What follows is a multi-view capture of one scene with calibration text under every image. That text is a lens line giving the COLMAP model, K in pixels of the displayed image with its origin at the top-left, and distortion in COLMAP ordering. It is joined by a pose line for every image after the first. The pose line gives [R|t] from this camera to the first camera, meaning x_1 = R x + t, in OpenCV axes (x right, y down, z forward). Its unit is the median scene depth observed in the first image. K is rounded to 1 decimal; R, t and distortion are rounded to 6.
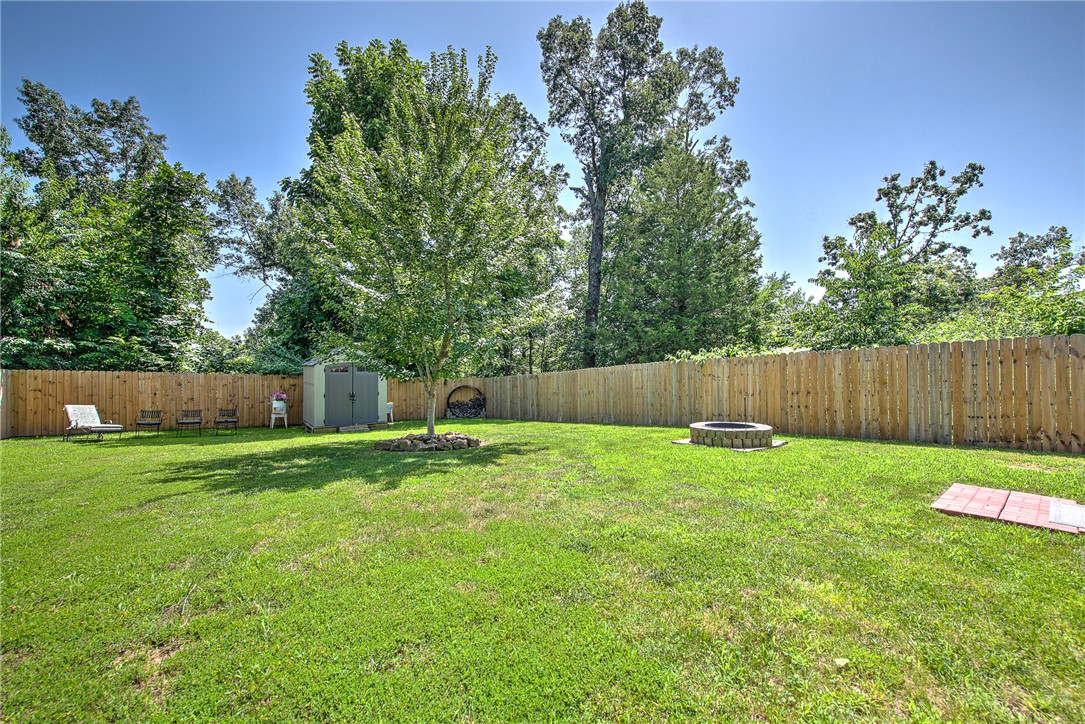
lens RADIAL K [[432.4, 0, 542.5], [0, 432.4, 362.0], [0, 0, 1]] dist [0.008939, -0.006941]
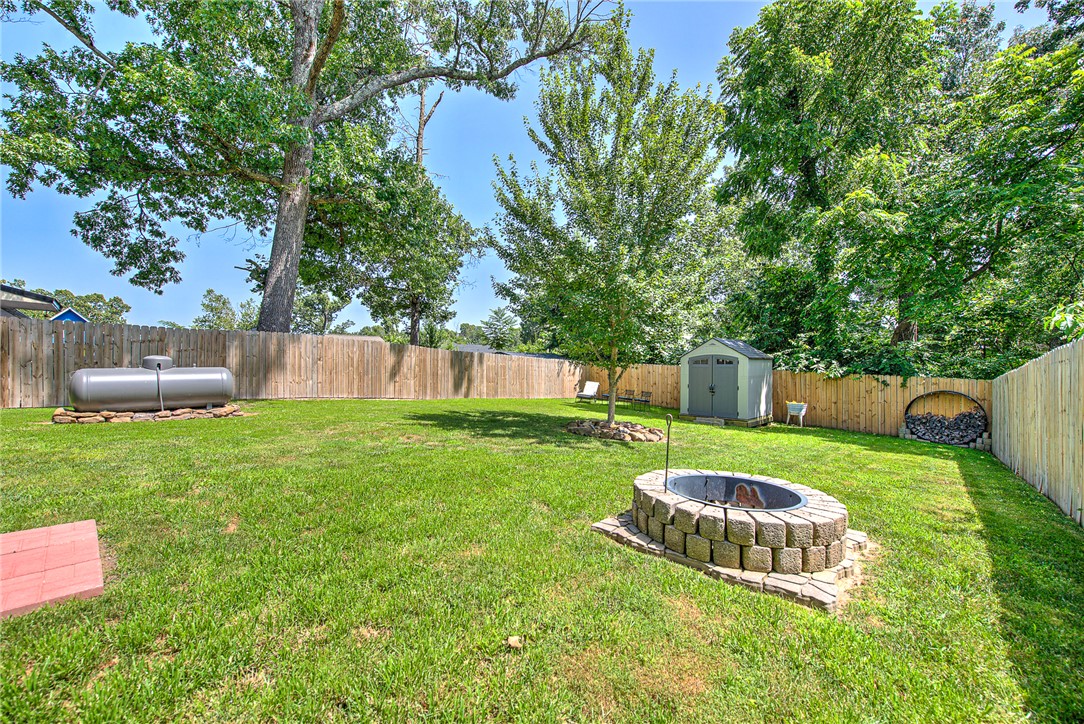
lens RADIAL K [[432.0, 0, 542.0], [0, 432.0, 362.0], [0, 0, 1]] dist [0.008939, -0.006941]
pose [[0.140638, 0.000465, -0.990061, 0.453333], [0.001071, 0.999999, 0.000622, 0.015004], [0.990061, -0.001147, 0.140637, 0.428776]]
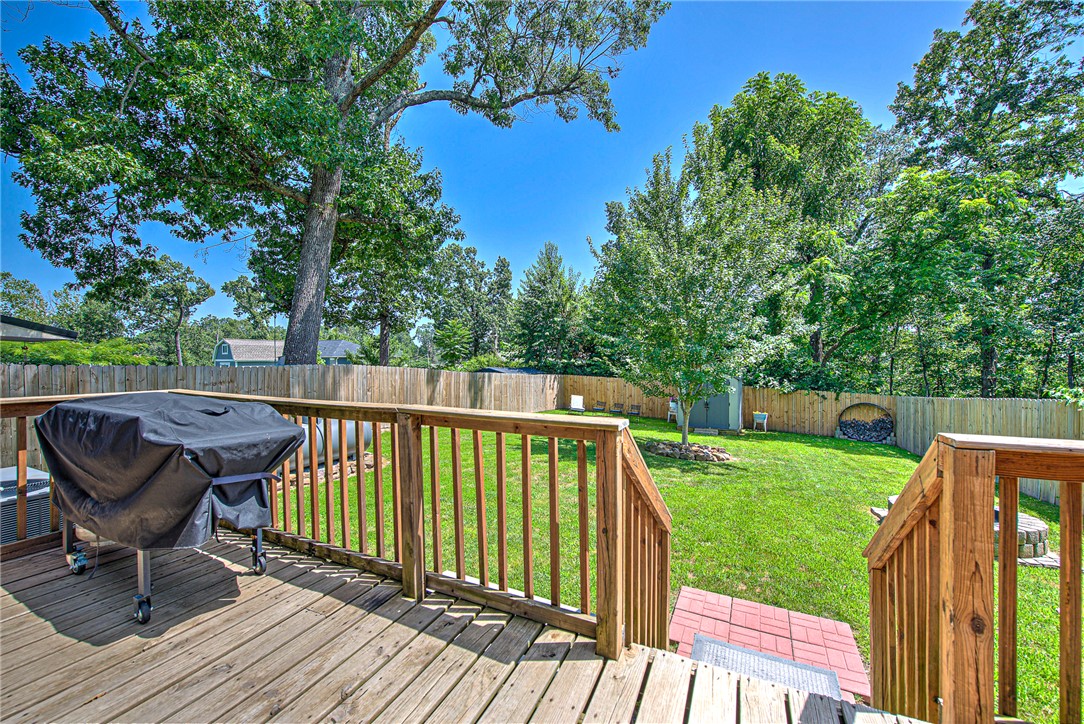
lens RADIAL K [[432.0, 0, 542.0], [0, 432.0, 362.0], [0, 0, 1]] dist [0.008939, -0.006941]
pose [[0.411224, 0.009375, -0.911486, 0.435977], [0.005327, 0.999905, 0.012687, -0.053154], [0.911519, -0.010072, 0.411136, 0.073294]]
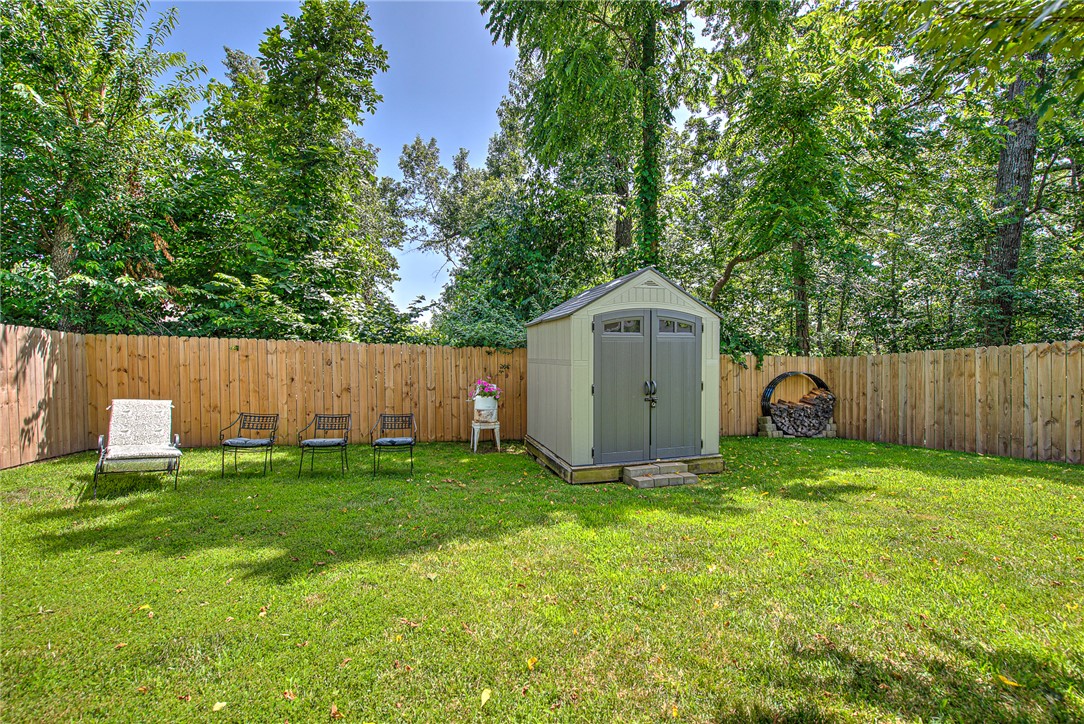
lens RADIAL K [[432.0, 0, 542.0], [0, 432.0, 362.0], [0, 0, 1]] dist [0.008939, -0.006941]
pose [[0.939019, 0.000676, -0.343866, -0.359307], [0.007193, 0.999741, 0.021608, 0.037699], [0.343791, -0.022764, 0.938770, 0.529438]]
